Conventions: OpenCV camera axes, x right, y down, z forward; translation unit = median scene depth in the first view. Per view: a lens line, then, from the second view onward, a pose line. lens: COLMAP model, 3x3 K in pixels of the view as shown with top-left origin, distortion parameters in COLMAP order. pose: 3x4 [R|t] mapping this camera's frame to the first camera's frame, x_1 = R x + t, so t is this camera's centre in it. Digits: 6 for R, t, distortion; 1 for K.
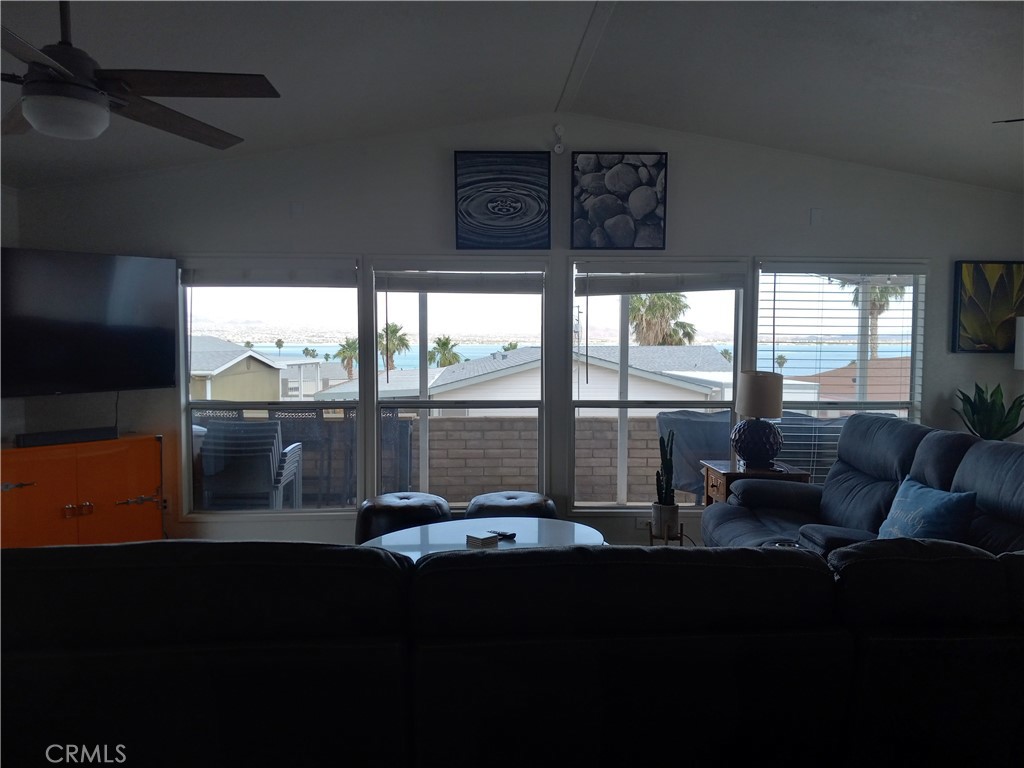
lens RADIAL K [[831.2, 0, 534.6], [0, 831.2, 438.7], [0, 0, 1]] dist [0.029387, -0.001266]
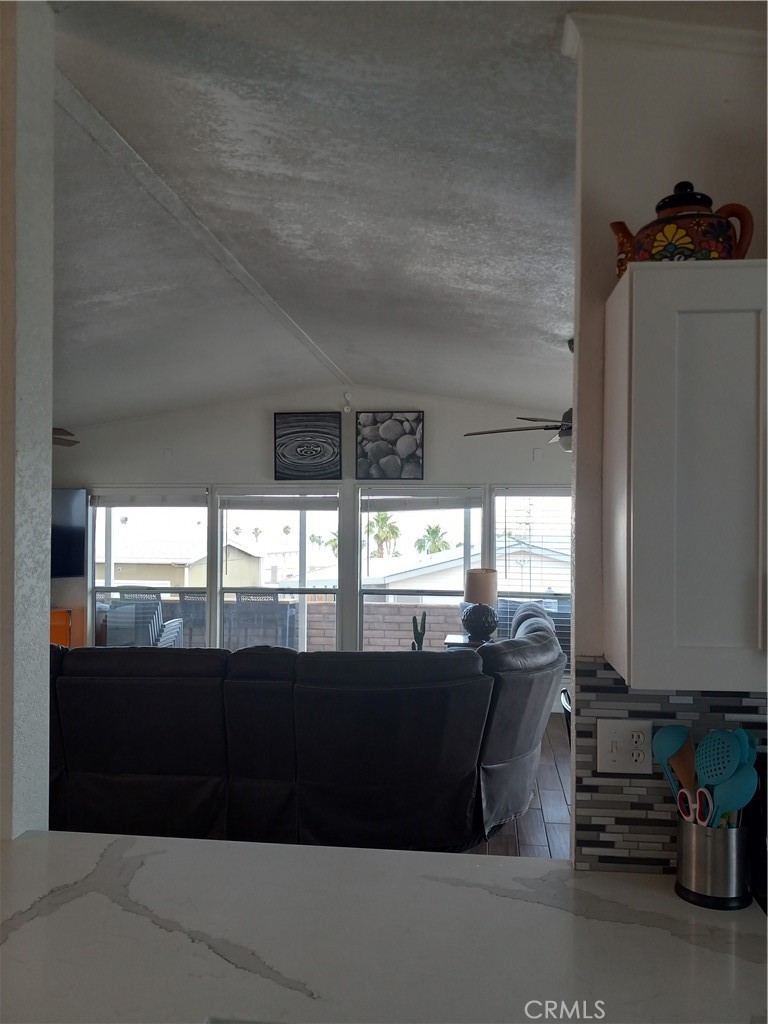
lens RADIAL K [[831.2, 0, 383.5], [0, 831.2, 515.7], [0, 0, 1]] dist [0.029387, -0.001266]
pose [[0.985850, 0.002579, -0.167608, 0.321466], [-0.024836, 0.991093, -0.130837, 0.010137], [0.165778, 0.133149, 0.977133, -0.328773]]
